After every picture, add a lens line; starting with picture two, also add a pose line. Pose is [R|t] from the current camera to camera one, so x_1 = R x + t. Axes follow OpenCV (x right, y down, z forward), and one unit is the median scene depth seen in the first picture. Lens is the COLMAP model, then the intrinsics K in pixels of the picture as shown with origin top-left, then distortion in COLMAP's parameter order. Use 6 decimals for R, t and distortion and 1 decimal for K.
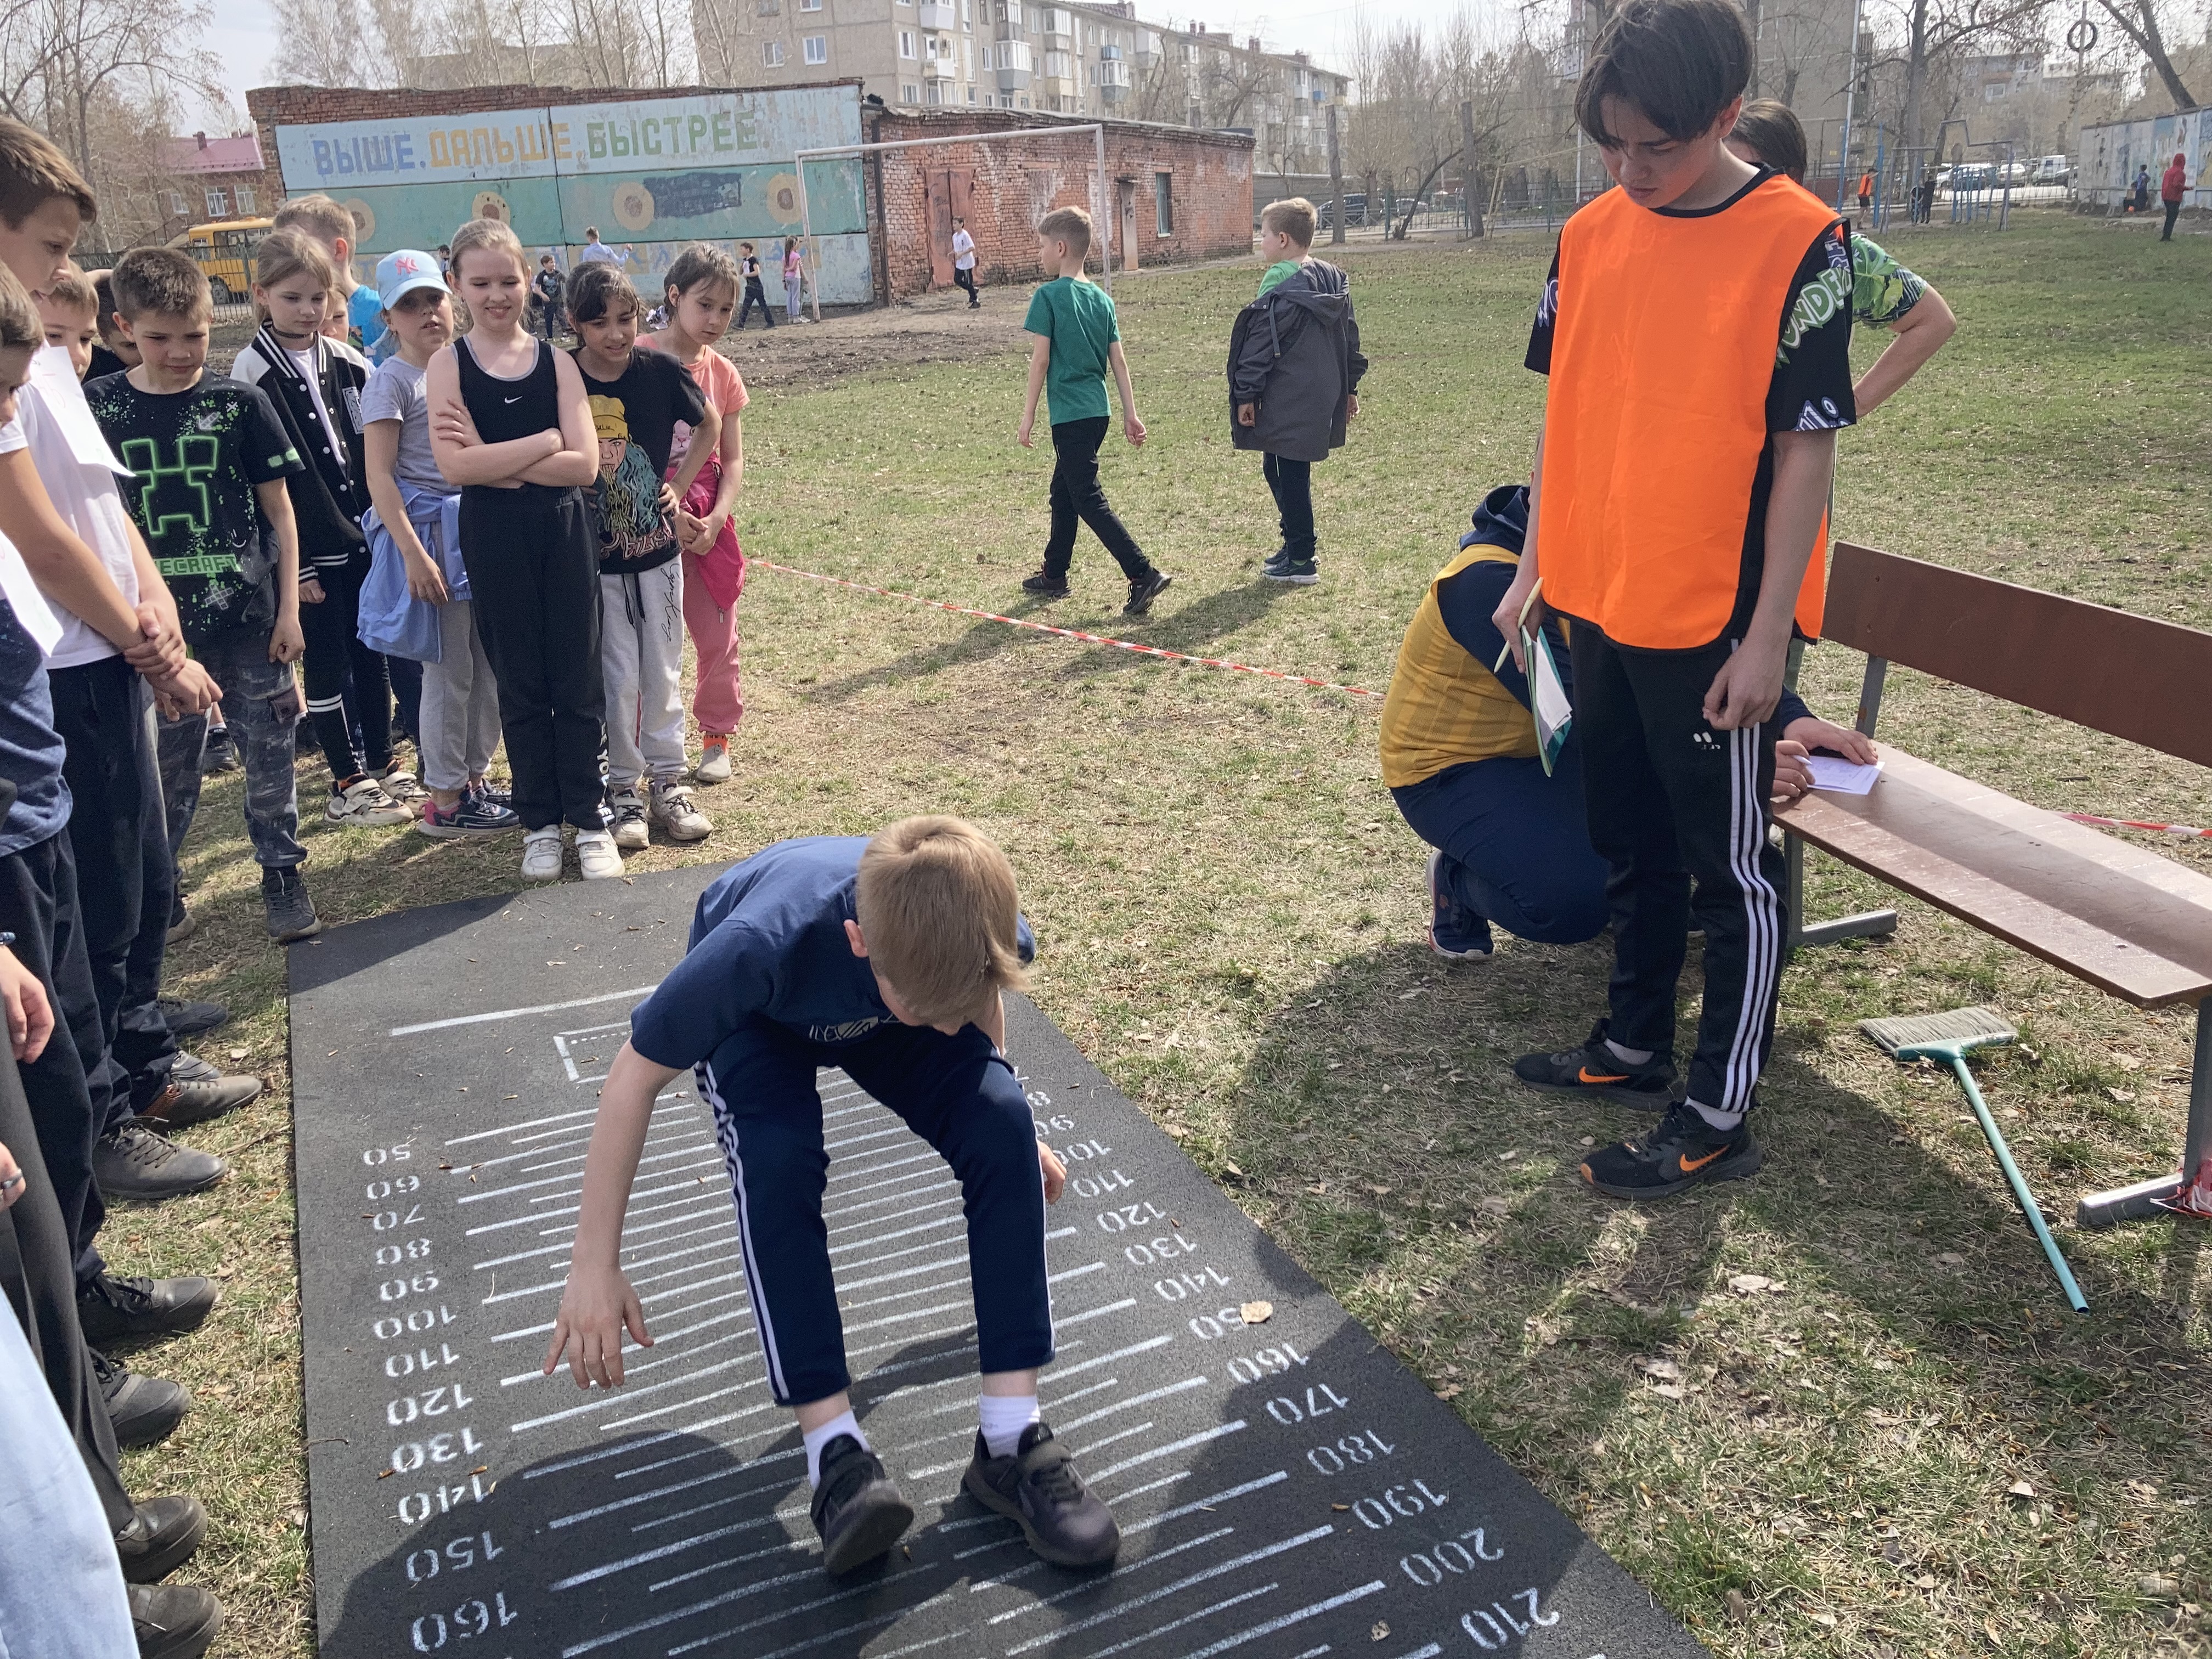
lens RADIAL K [[1812.7, 0, 1086.4], [0, 1812.7, 751.3], [0, 0, 1]] dist [0.030747, -0.052498]
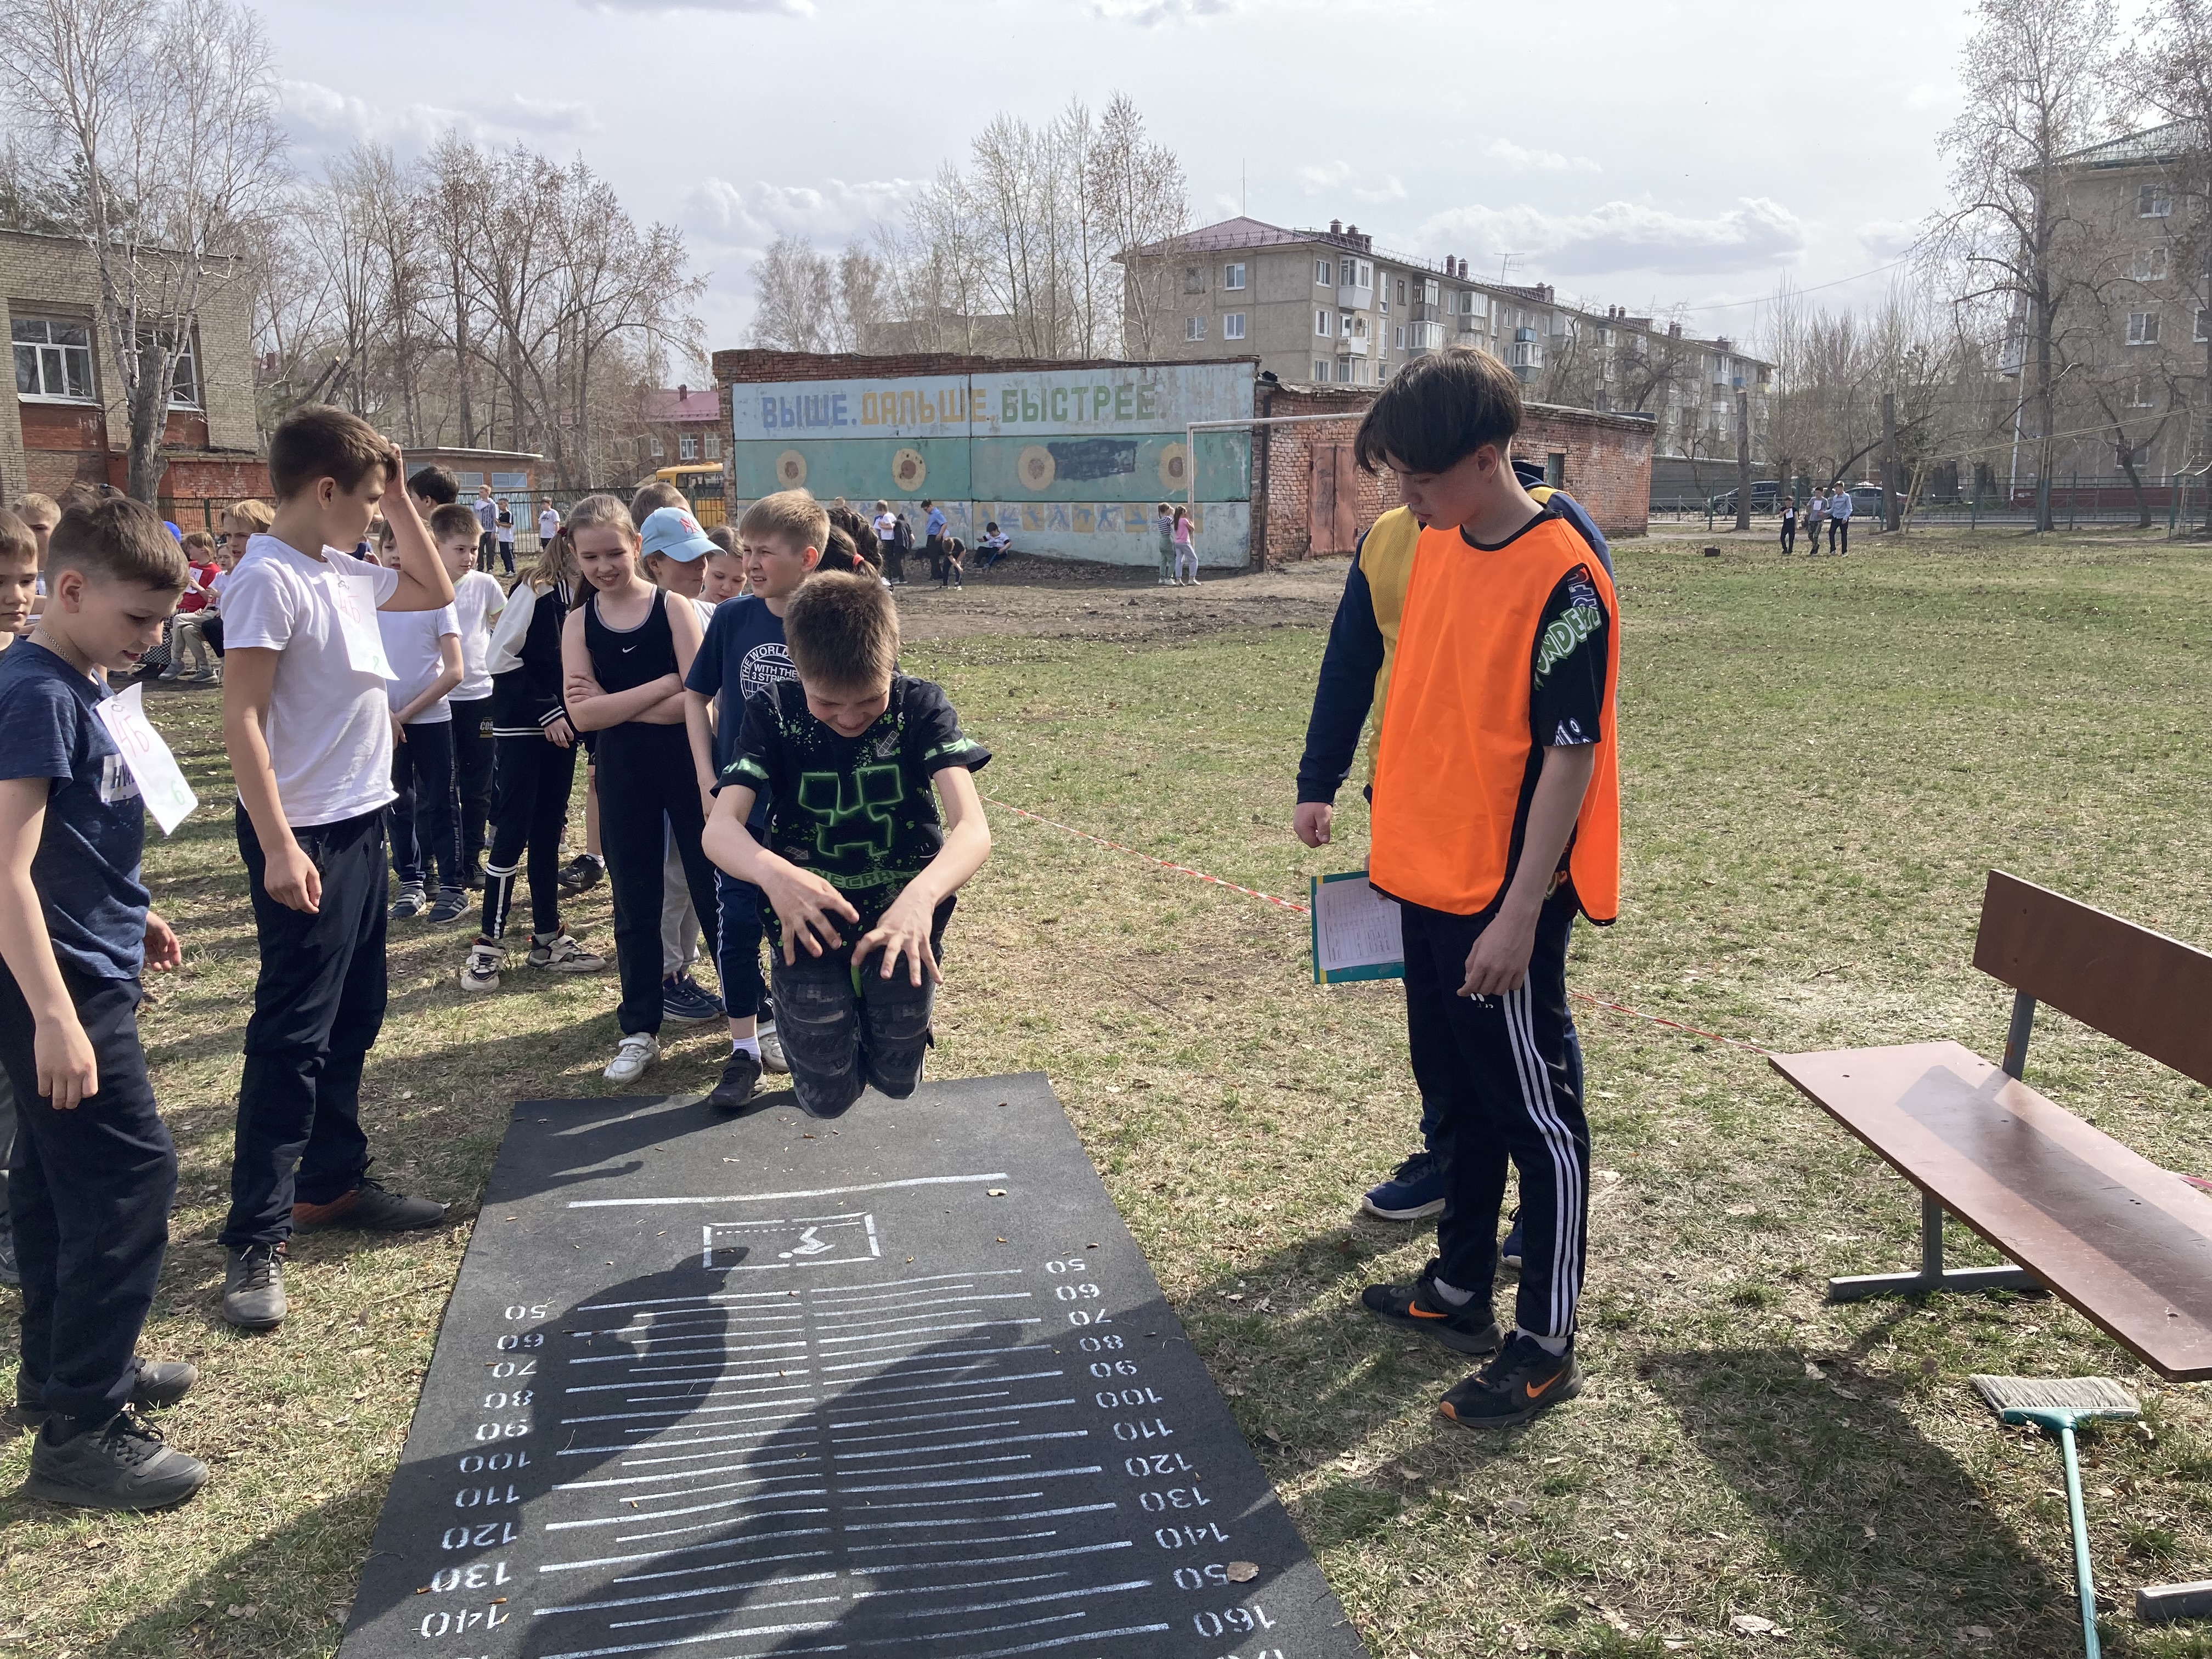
lens RADIAL K [[1812.7, 0, 1084.8], [0, 1812.7, 826.0], [0, 0, 1]] dist [0.030747, -0.052498]
pose [[0.976463, 0.078016, -0.201083, 0.143442], [-0.097770, 0.991109, -0.090246, -0.003570], [0.192255, 0.107781, 0.975408, -0.041229]]
